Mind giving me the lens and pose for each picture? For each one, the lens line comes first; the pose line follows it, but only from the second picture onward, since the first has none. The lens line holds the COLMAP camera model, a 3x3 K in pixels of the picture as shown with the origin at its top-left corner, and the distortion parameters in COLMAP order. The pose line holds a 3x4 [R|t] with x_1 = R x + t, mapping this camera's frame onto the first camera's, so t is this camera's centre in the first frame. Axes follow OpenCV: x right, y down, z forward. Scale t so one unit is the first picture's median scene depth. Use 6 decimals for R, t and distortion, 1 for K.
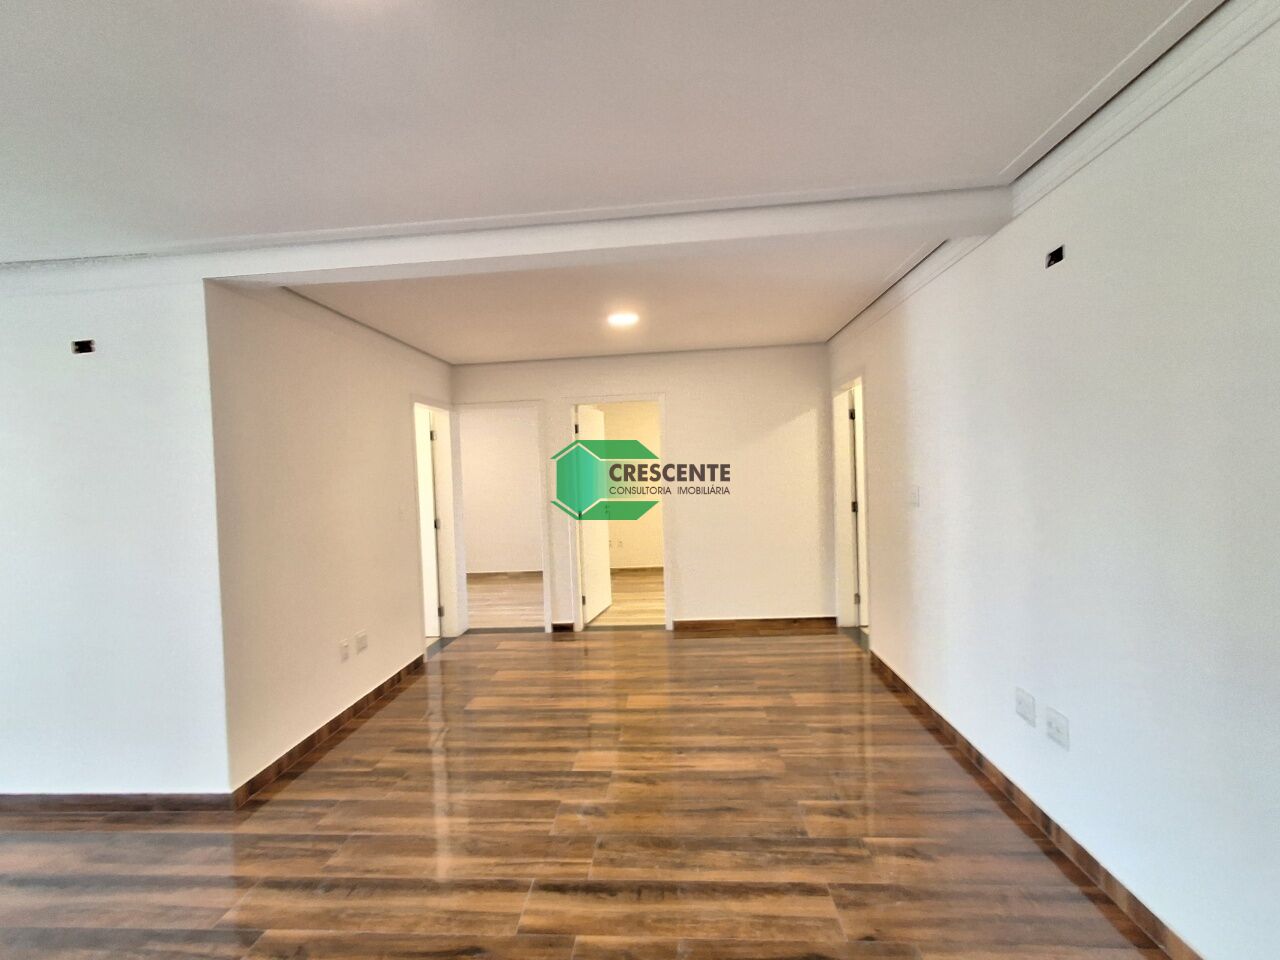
lens RADIAL K [[582.2, 0, 631.3], [0, 582.2, 483.4], [0, 0, 1]] dist [-0.002976, -0.000223]
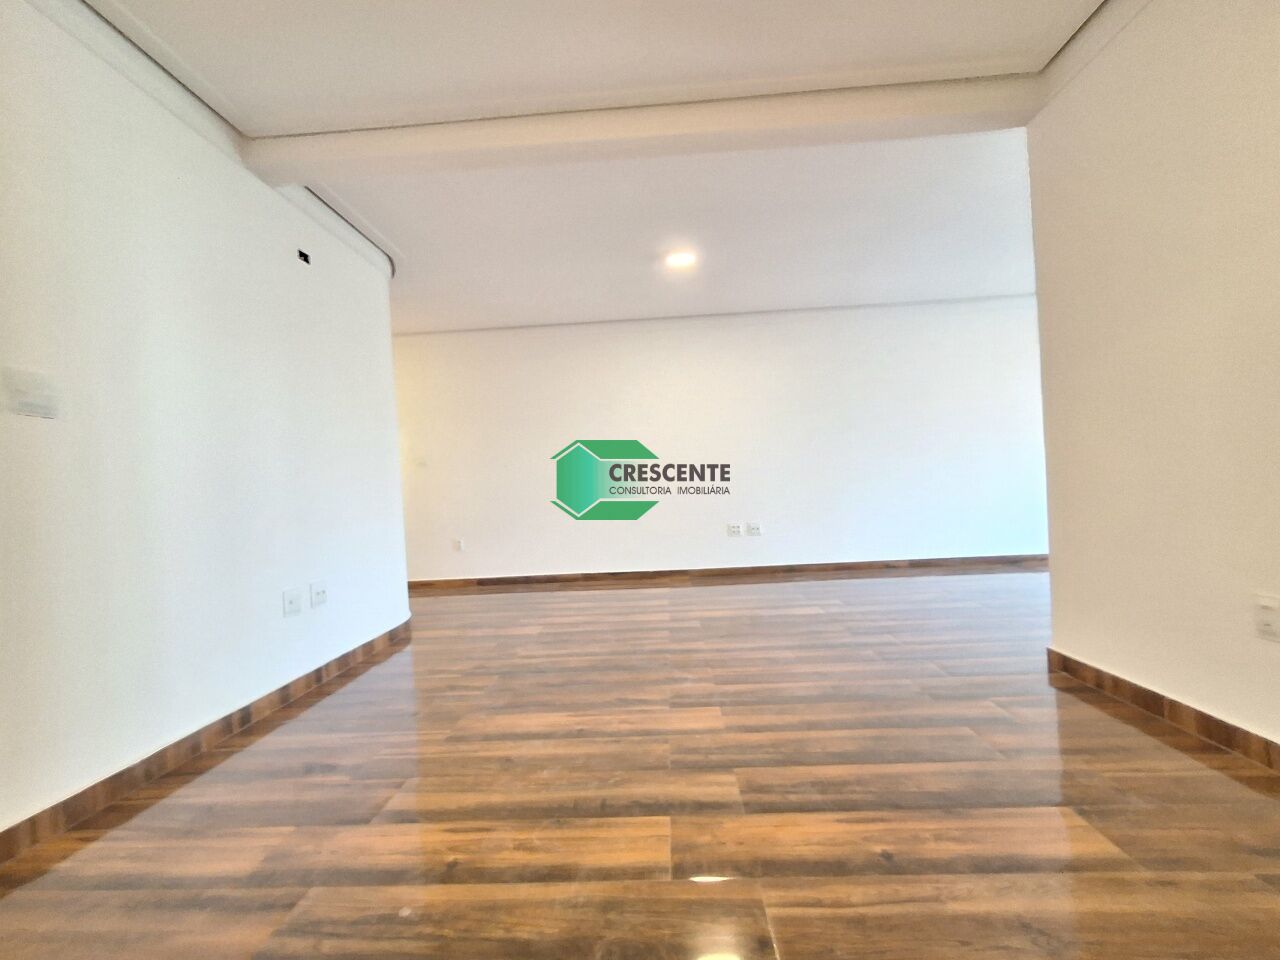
lens RADIAL K [[582.2, 0, 613.2], [0, 582.2, 482.7], [0, 0, 1]] dist [-0.002976, -0.000223]
pose [[-0.995909, 0.089896, 0.009197, 0.010262], [0.089956, 0.995926, 0.006314, 0.170048], [-0.008592, 0.007115, -0.999938, 1.870970]]
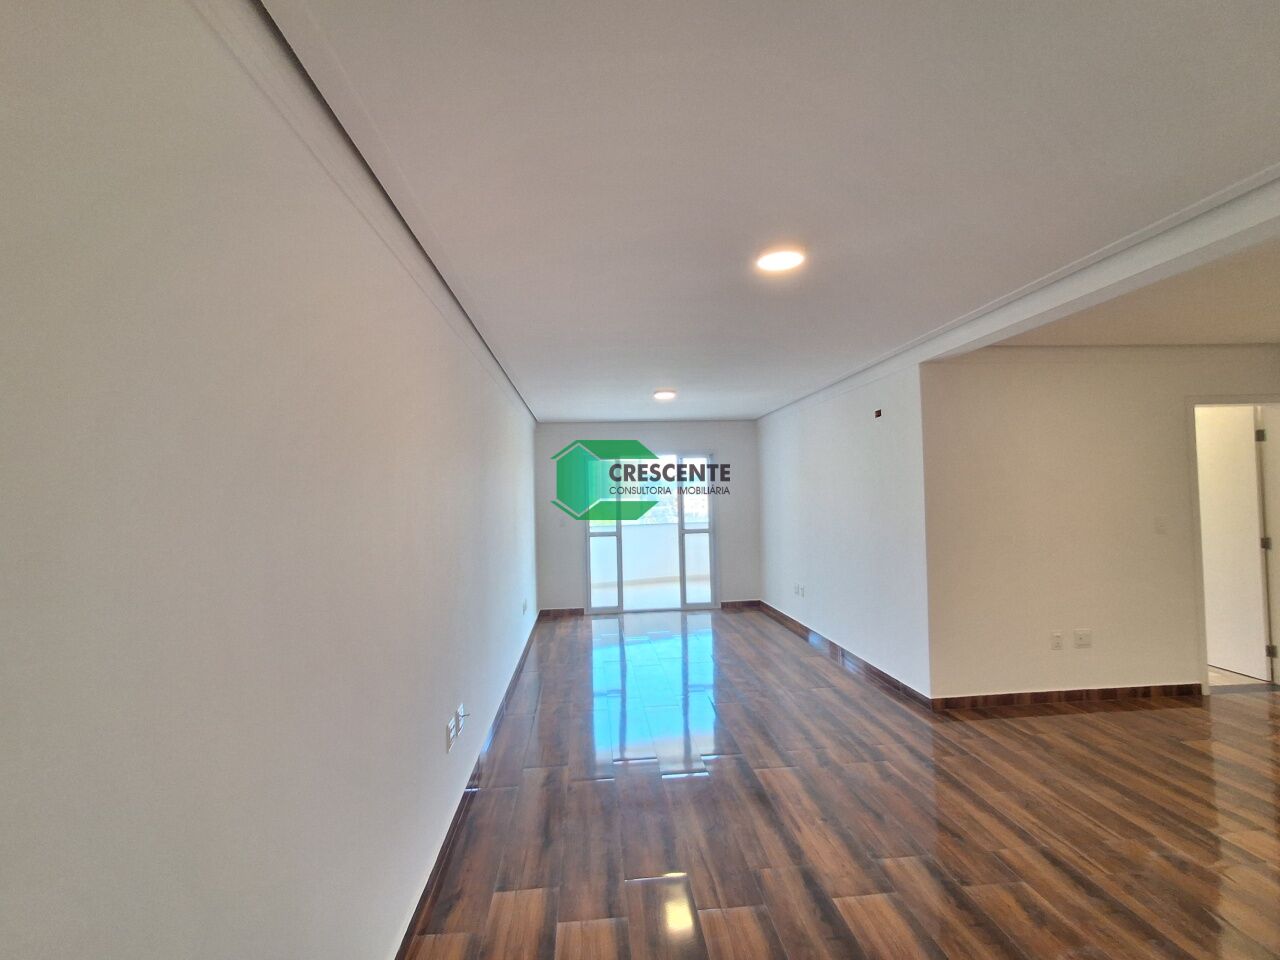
lens RADIAL K [[582.2, 0, 644.9], [0, 582.2, 482.0], [0, 0, 1]] dist [-0.002976, -0.000223]
pose [[0.170809, 0.013346, -0.985214, 0.629814], [-0.002080, 0.999911, 0.013184, -0.047882], [0.985302, -0.000202, 0.170821, 0.005573]]
